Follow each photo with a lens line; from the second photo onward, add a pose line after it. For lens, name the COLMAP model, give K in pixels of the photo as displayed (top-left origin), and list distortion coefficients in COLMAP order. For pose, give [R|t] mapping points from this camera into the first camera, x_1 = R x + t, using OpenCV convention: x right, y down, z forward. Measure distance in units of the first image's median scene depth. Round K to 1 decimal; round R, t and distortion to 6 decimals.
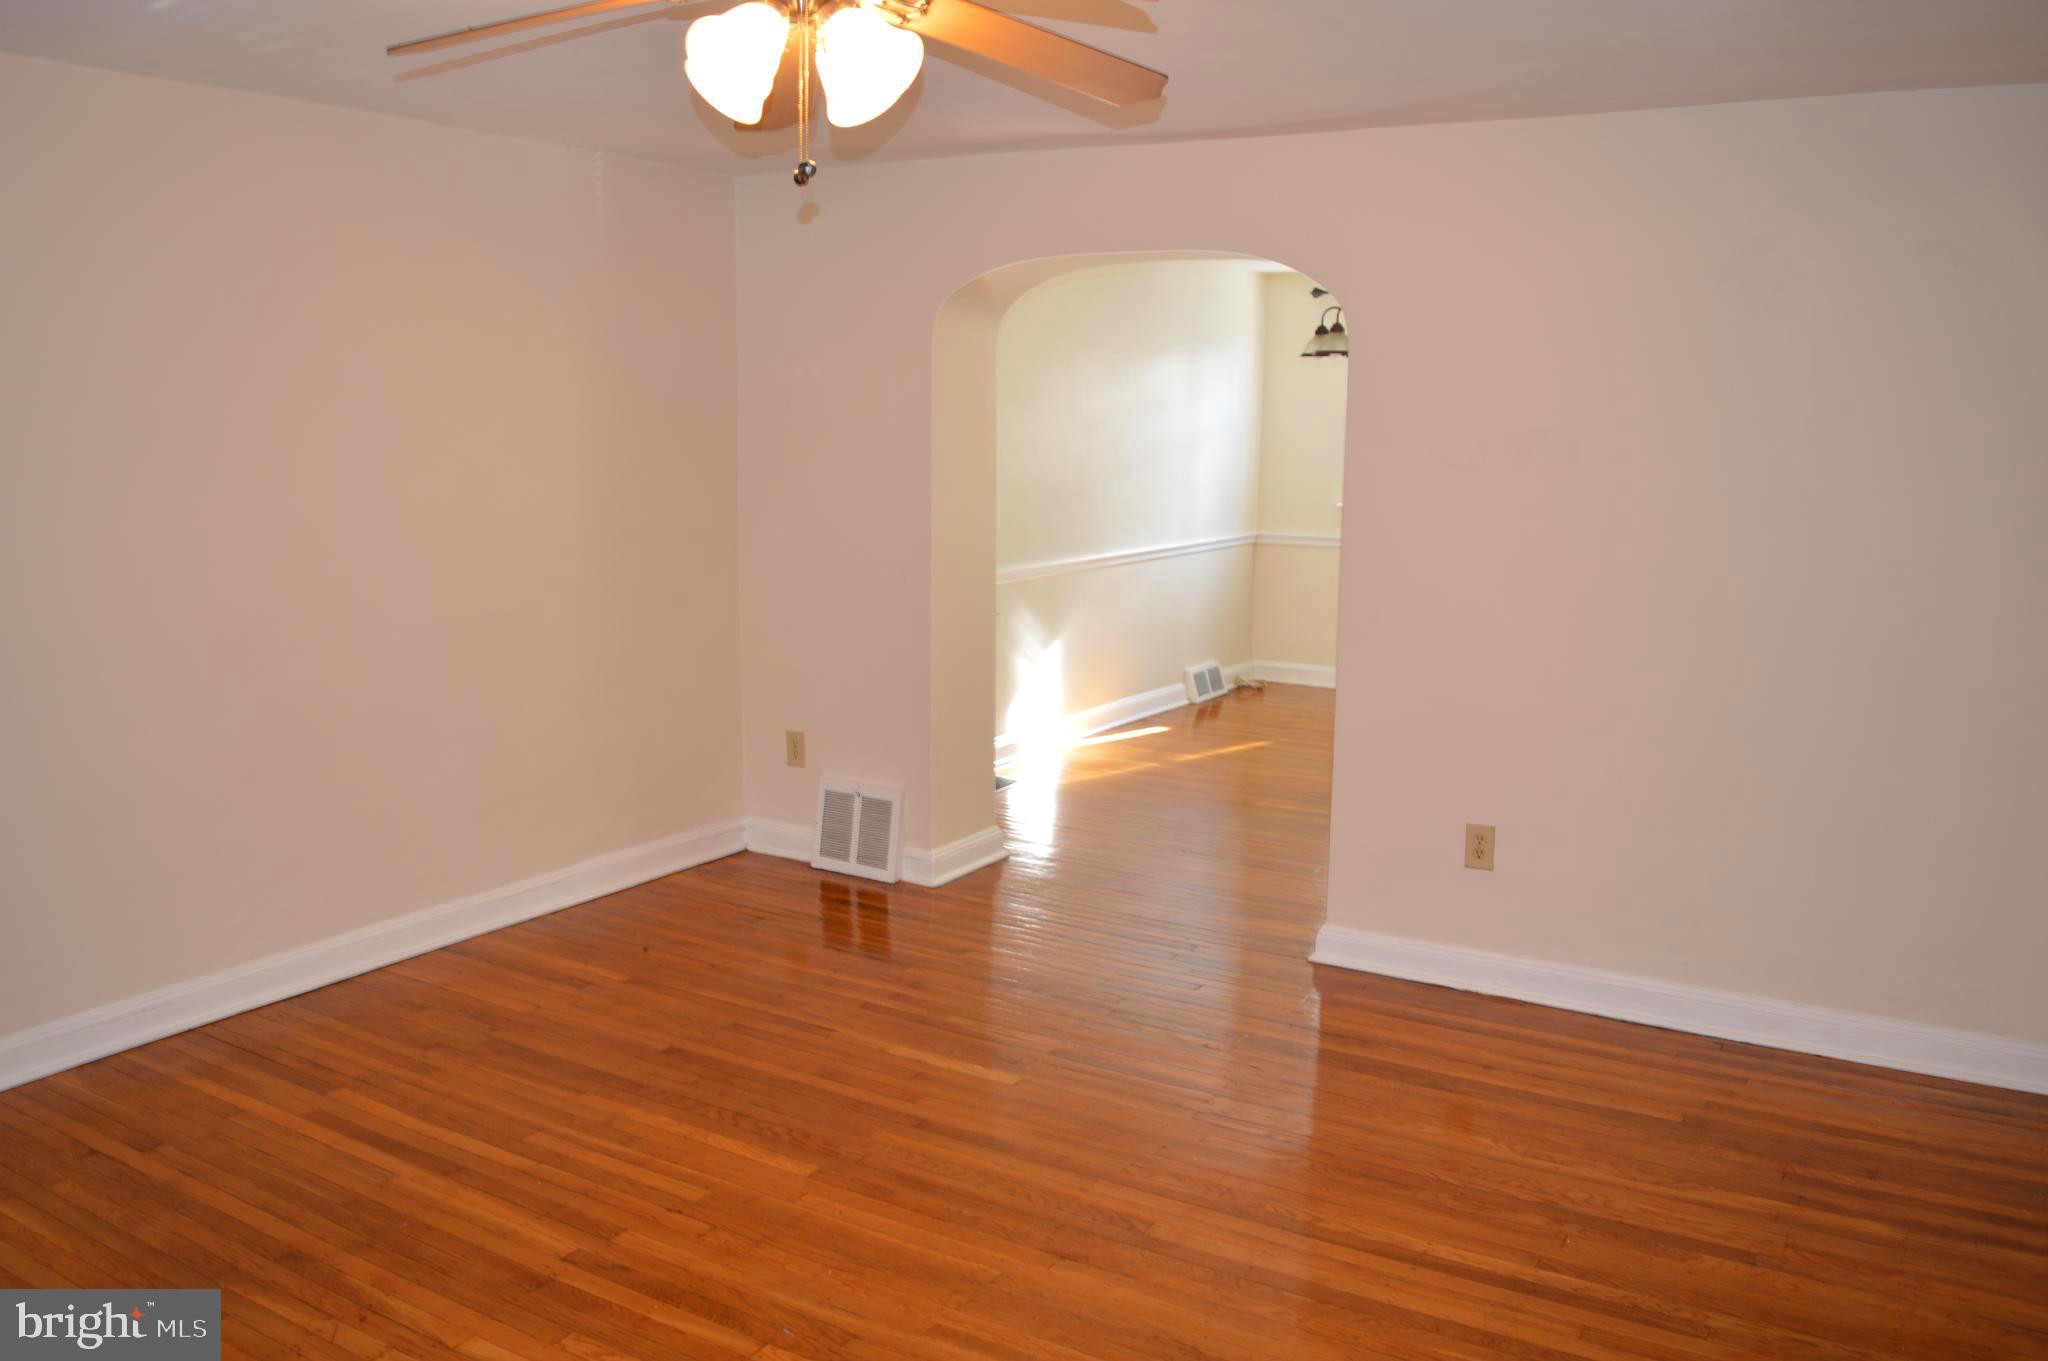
lens RADIAL K [[1618.5, 0, 1023.9], [0, 1618.5, 658.0], [0, 0, 1]] dist [-0.088482, 0.012272]
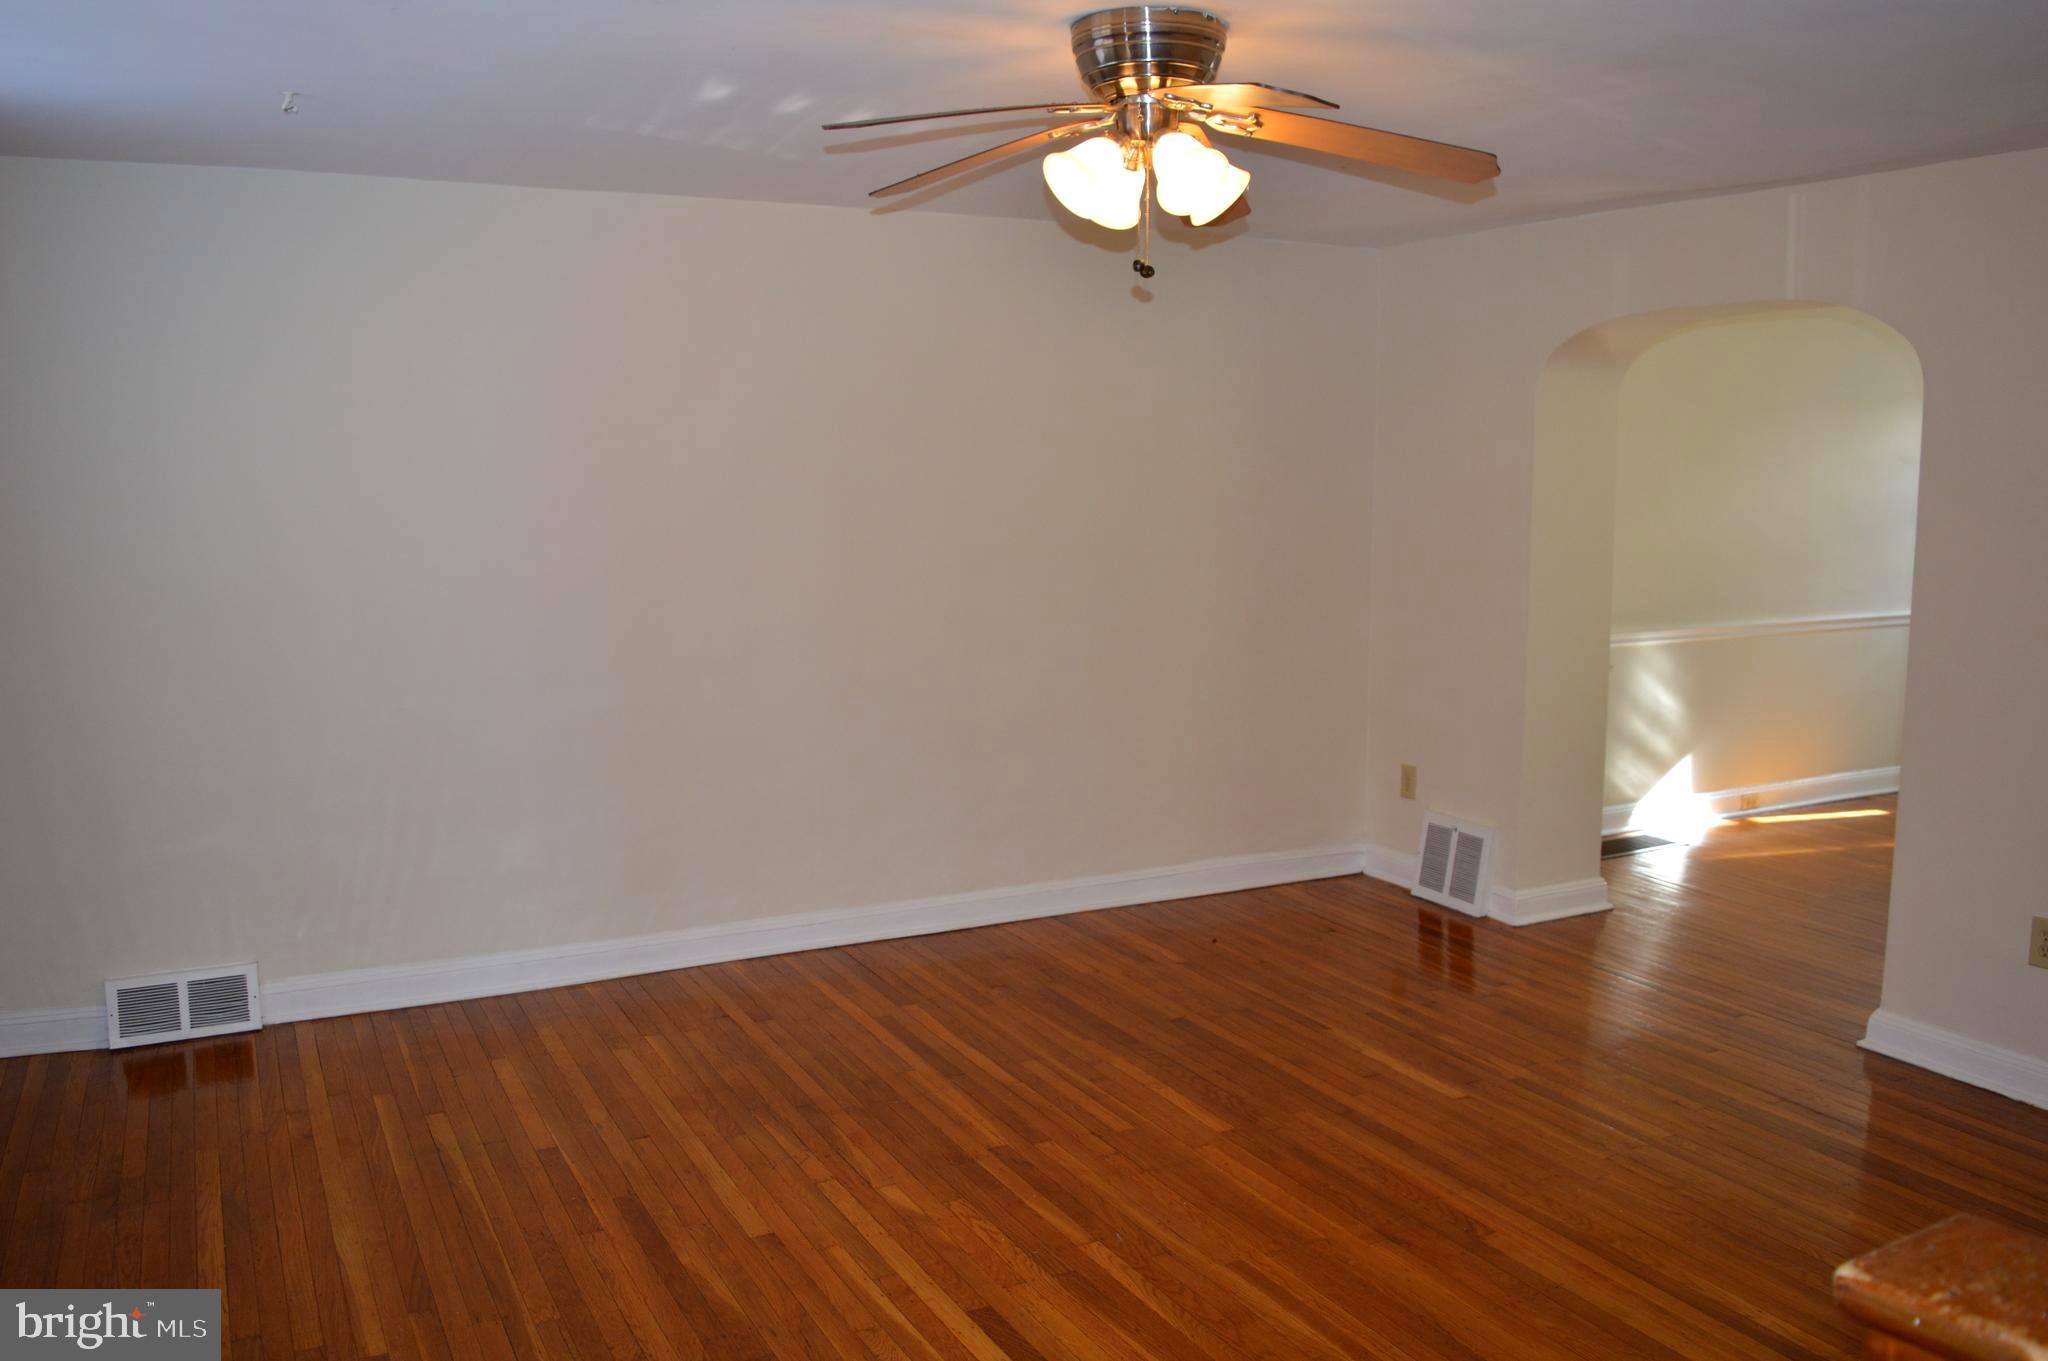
lens RADIAL K [[1618.5, 0, 1023.9], [0, 1618.5, 658.0], [0, 0, 1]] dist [-0.088482, 0.012272]
pose [[0.857940, 0.053589, -0.510948, 0.264183], [-0.071035, 0.997366, -0.014670, 0.013279], [0.508816, 0.048881, 0.859487, -0.053292]]
